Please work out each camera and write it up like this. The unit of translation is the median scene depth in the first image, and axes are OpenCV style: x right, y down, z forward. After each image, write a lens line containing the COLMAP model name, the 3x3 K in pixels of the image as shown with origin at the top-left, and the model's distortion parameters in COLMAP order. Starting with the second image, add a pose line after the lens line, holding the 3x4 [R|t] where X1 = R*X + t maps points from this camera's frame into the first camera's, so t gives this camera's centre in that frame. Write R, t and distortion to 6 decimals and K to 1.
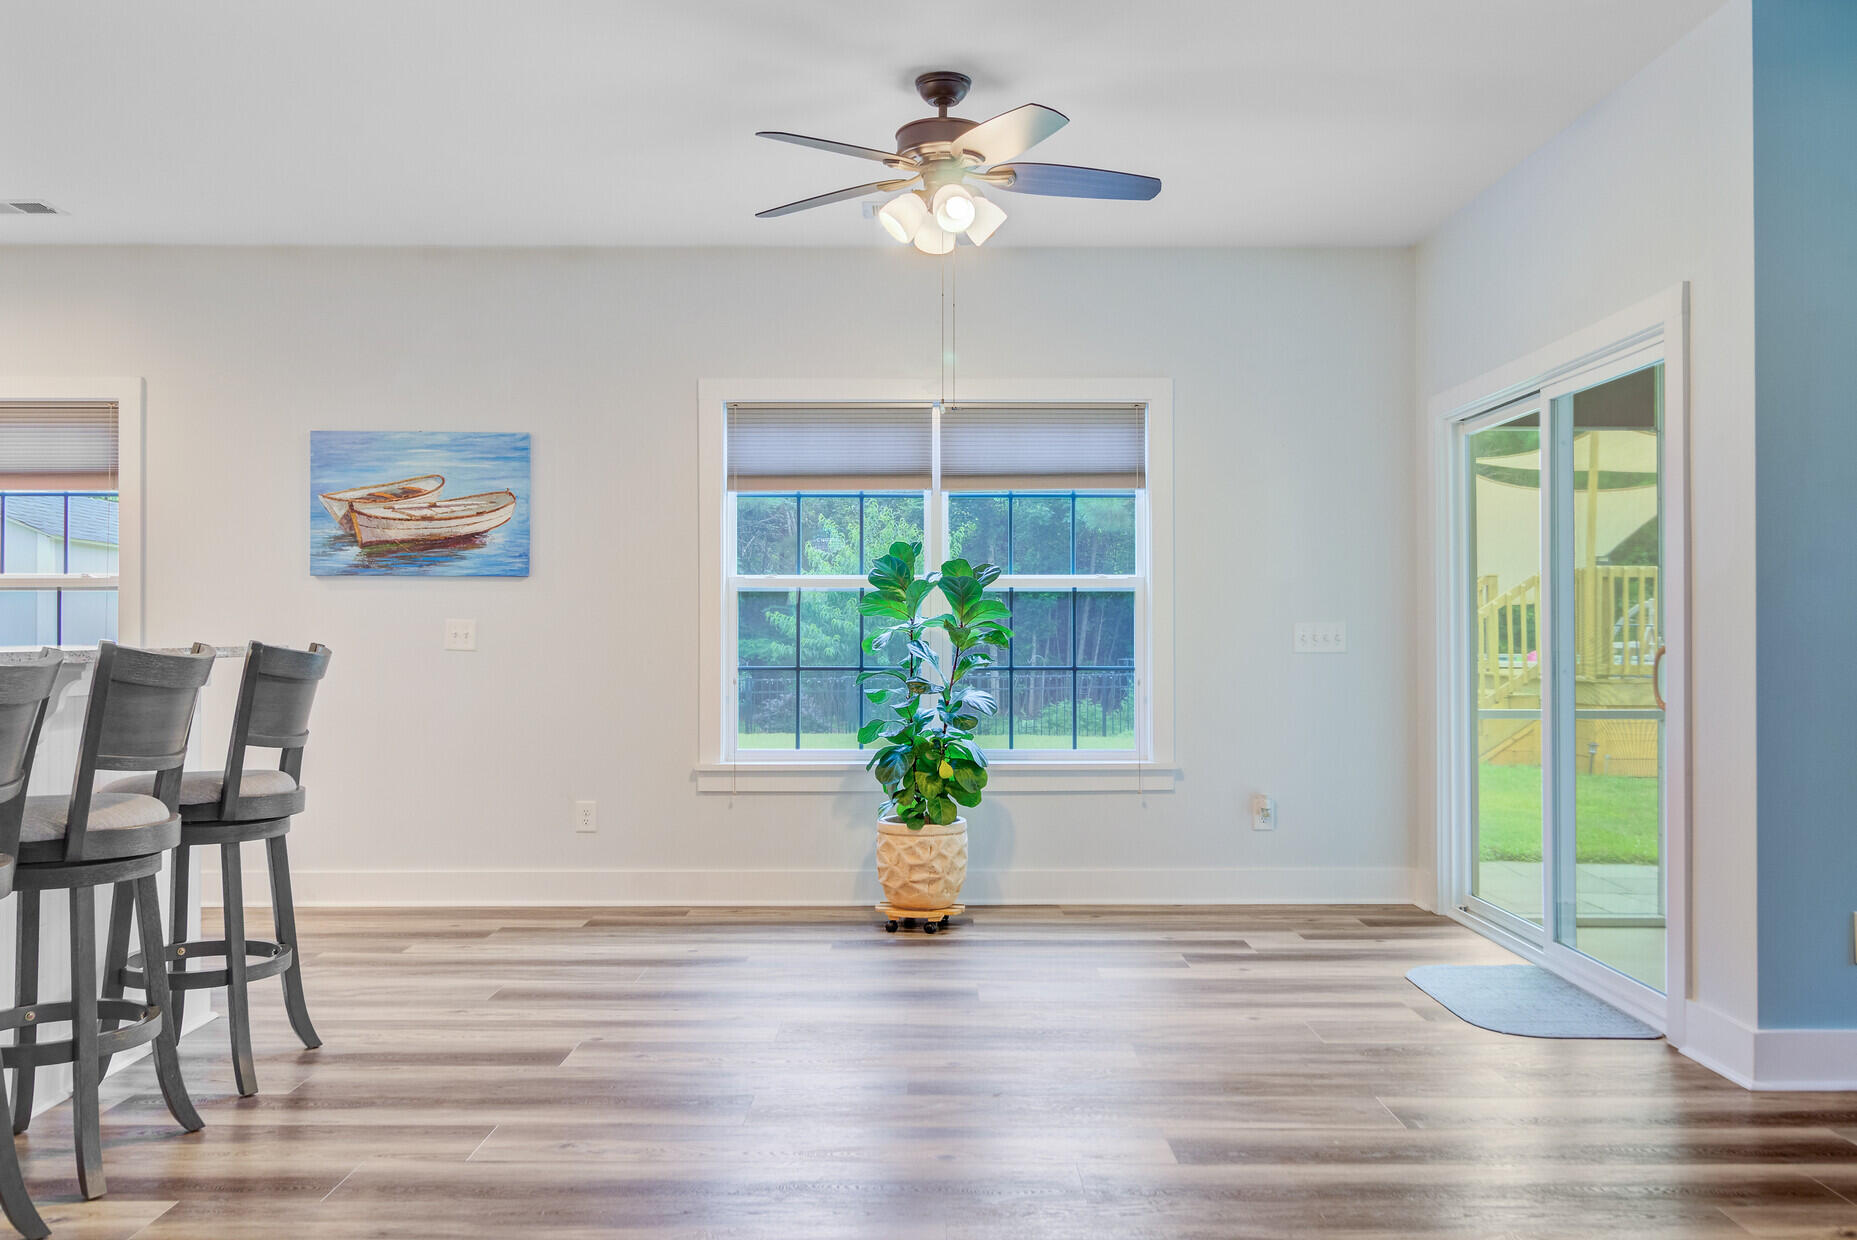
lens RADIAL K [[1448.0, 0, 933.6], [0, 1448.0, 628.3], [0, 0, 1]] dist [0.008735, -0.000680]
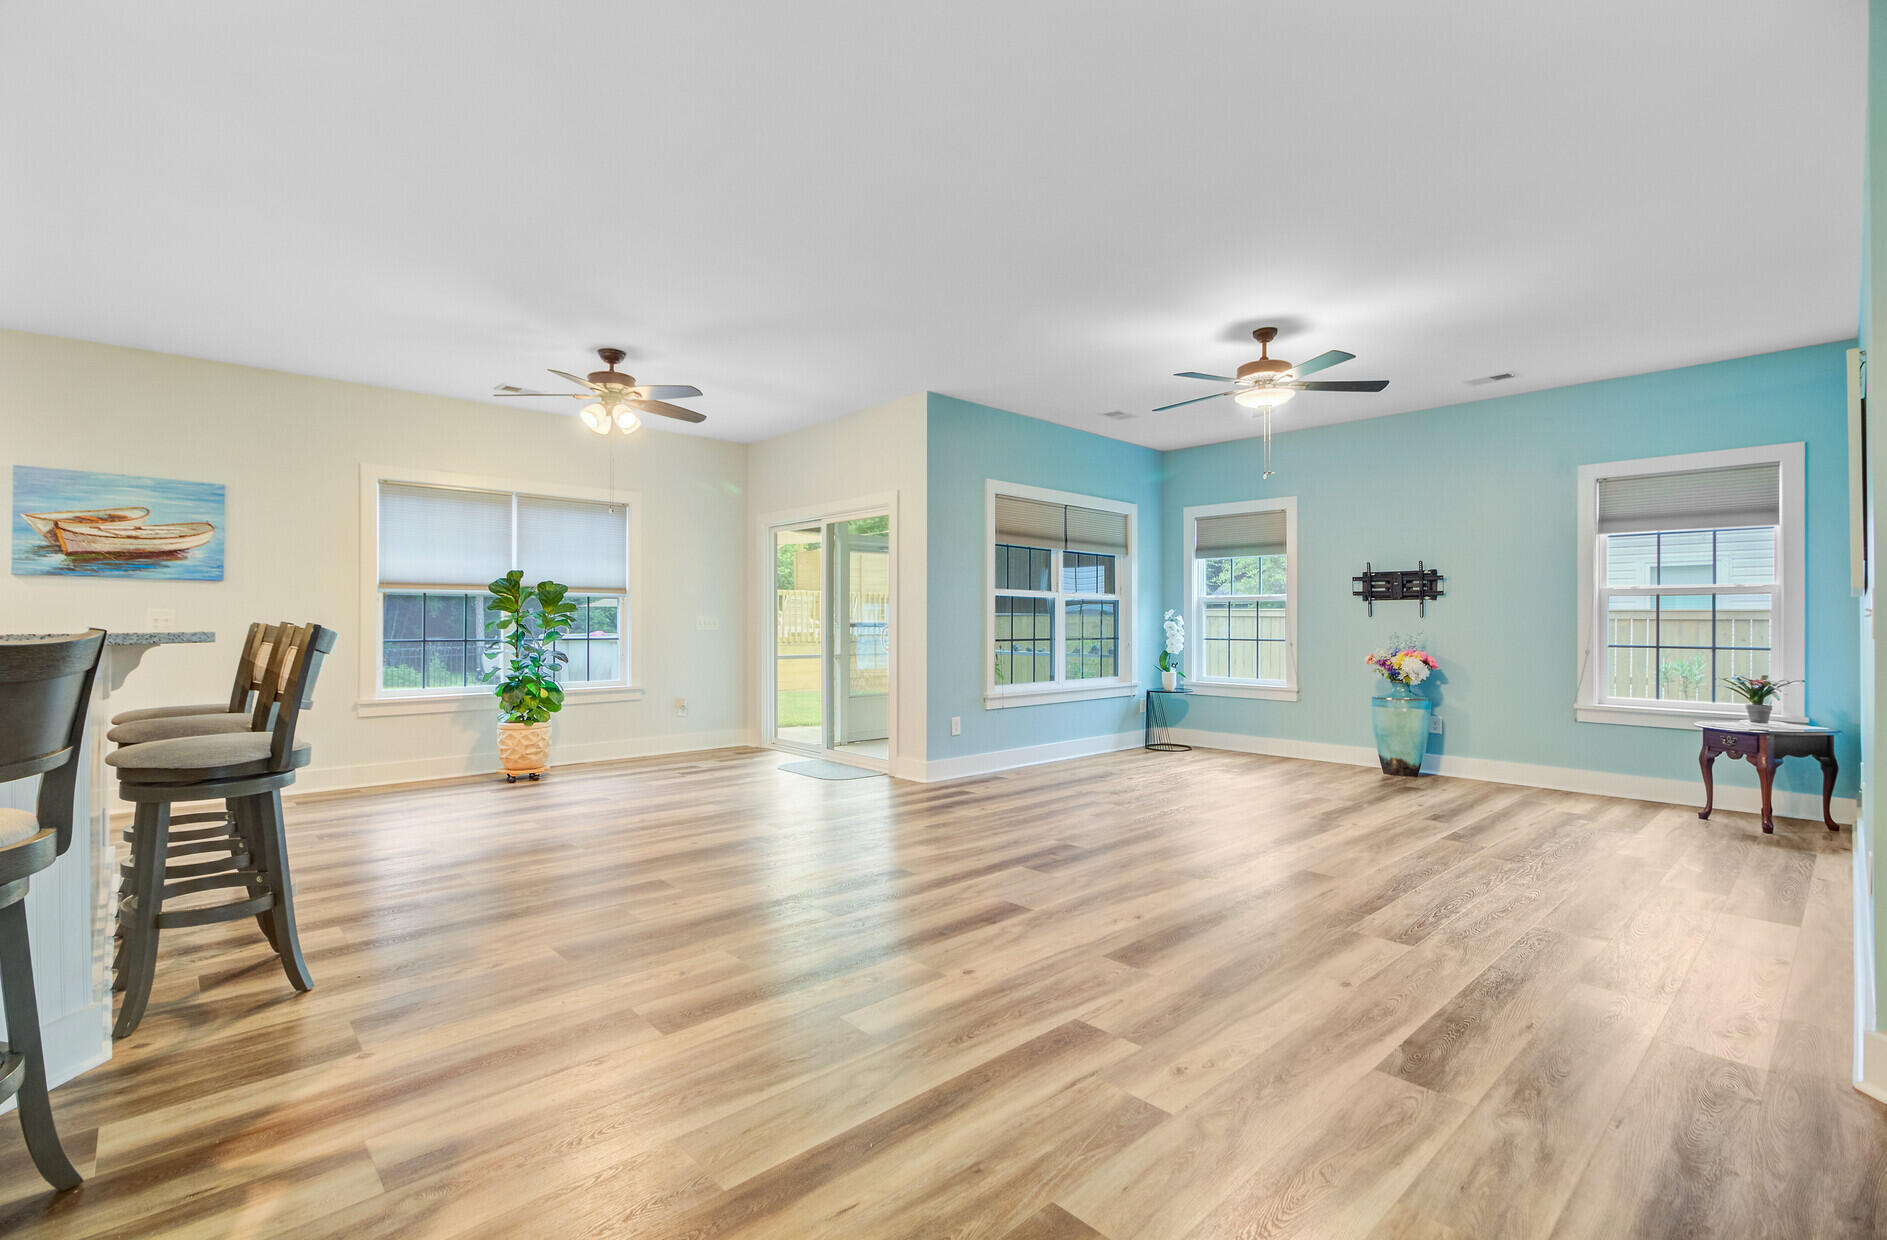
lens RADIAL K [[866.2, 0, 946.8], [0, 866.2, 617.9], [0, 0, 1]] dist [-0.000229, -0.000483]
pose [[0.729228, 0.006312, 0.684242, -0.347709], [-0.006543, 0.999976, -0.002251, -0.000425], [-0.684239, -0.002835, 0.729252, -0.160261]]
